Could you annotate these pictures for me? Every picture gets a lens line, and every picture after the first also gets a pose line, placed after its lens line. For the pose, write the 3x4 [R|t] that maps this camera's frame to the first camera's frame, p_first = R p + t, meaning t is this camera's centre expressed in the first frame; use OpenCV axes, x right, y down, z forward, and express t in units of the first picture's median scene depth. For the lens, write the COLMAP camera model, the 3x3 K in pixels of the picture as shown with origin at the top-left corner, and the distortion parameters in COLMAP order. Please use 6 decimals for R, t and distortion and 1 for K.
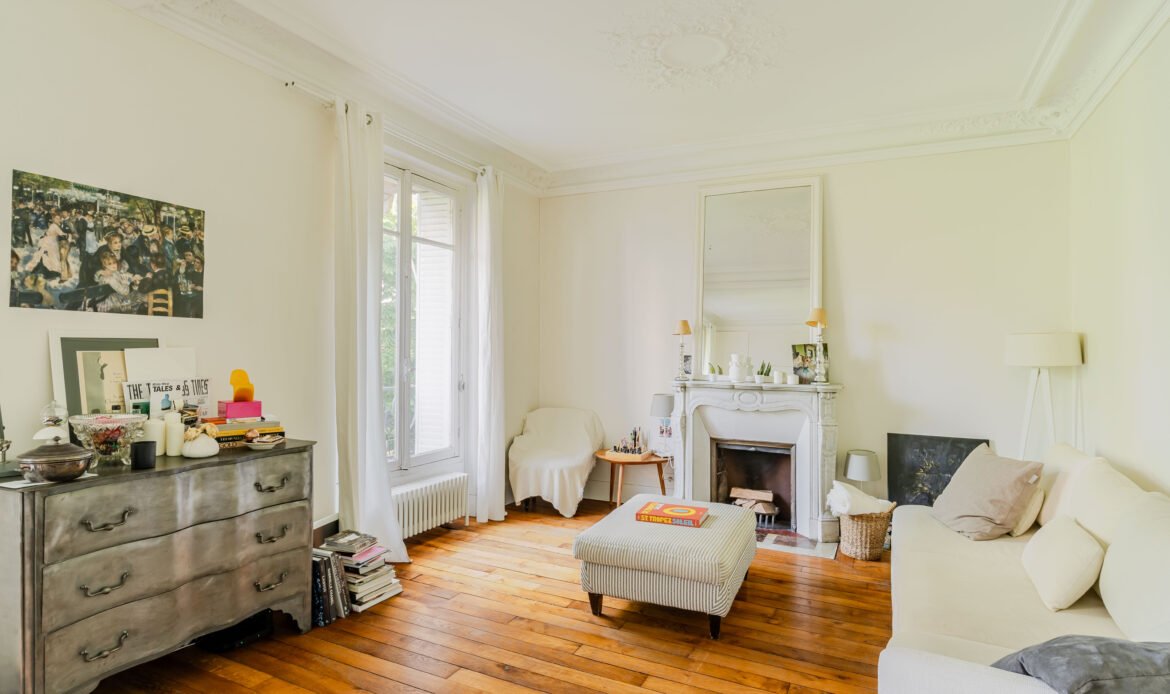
lens RADIAL K [[614.5, 0, 588.2], [0, 614.5, 351.6], [0, 0, 1]] dist [-0.000244, -0.000678]
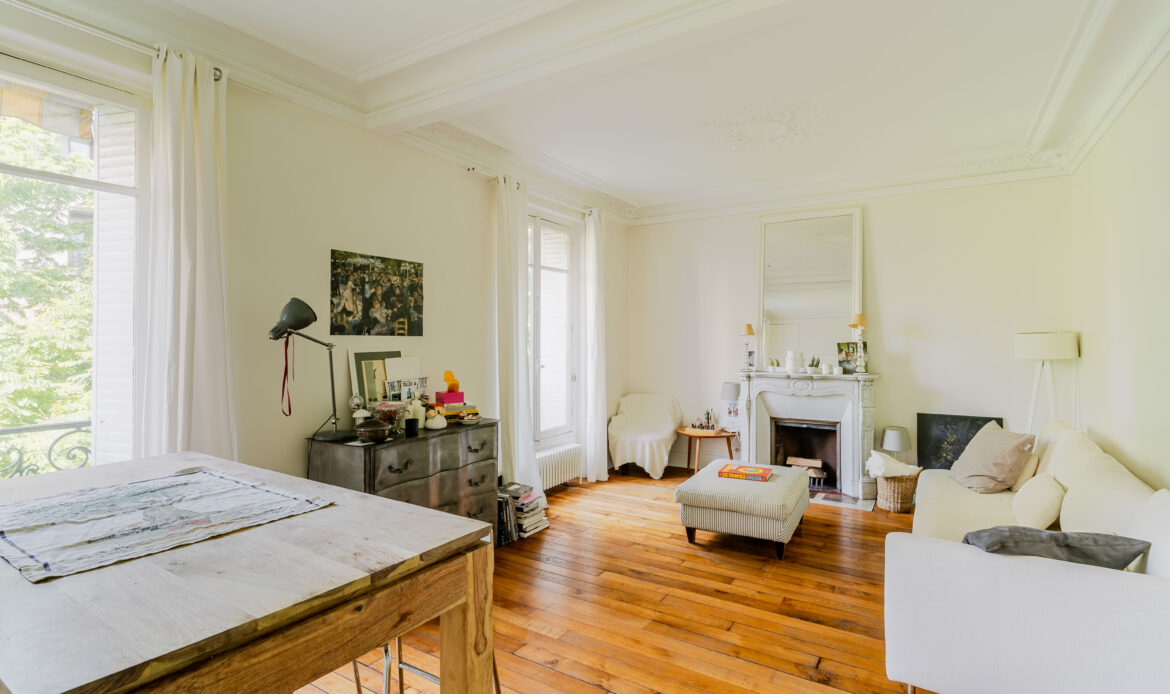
lens RADIAL K [[567.3, 0, 584.9], [0, 567.3, 345.5], [0, 0, 1]] dist [0.000549, 0.000918]
pose [[0.994847, -0.013330, -0.100508, -0.099718], [0.014456, 0.999841, 0.010479, -0.039841], [0.100352, -0.011878, 0.994881, -0.319959]]
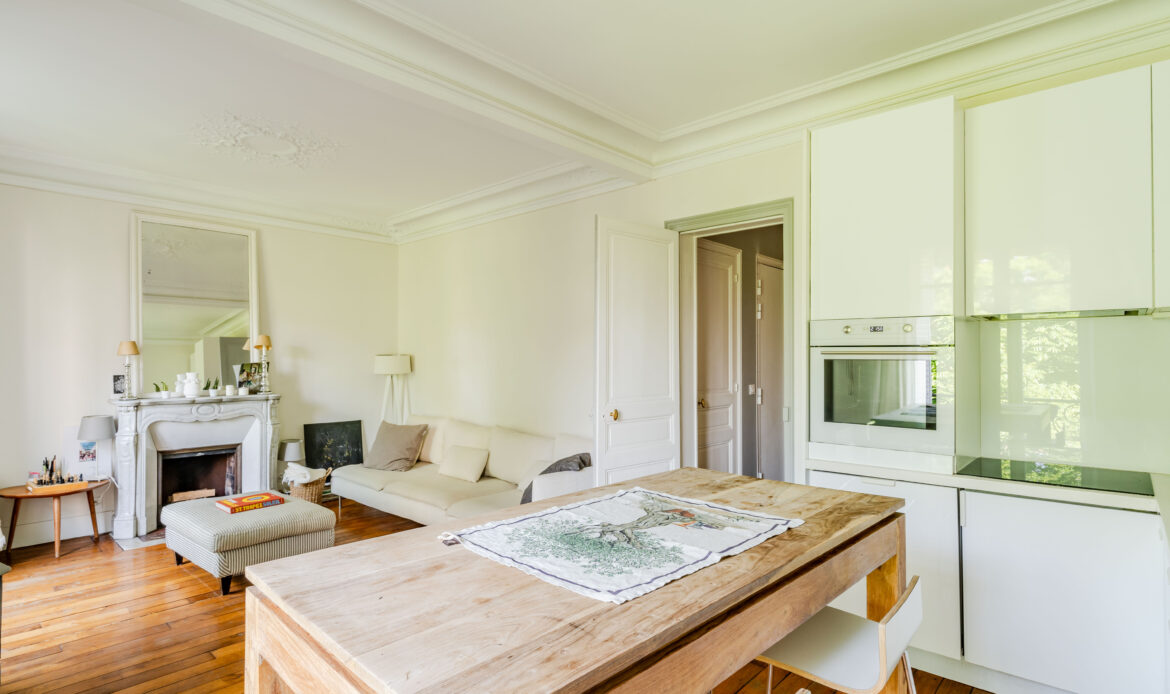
lens RADIAL K [[585.4, 0, 589.2], [0, 585.4, 348.4], [0, 0, 1]] dist [0.001030, -0.000014]
pose [[0.277456, 0.003107, 0.960733, -0.946419], [0.004364, 0.999980, -0.004494, -0.051924], [-0.960728, 0.005439, 0.277437, -0.013953]]
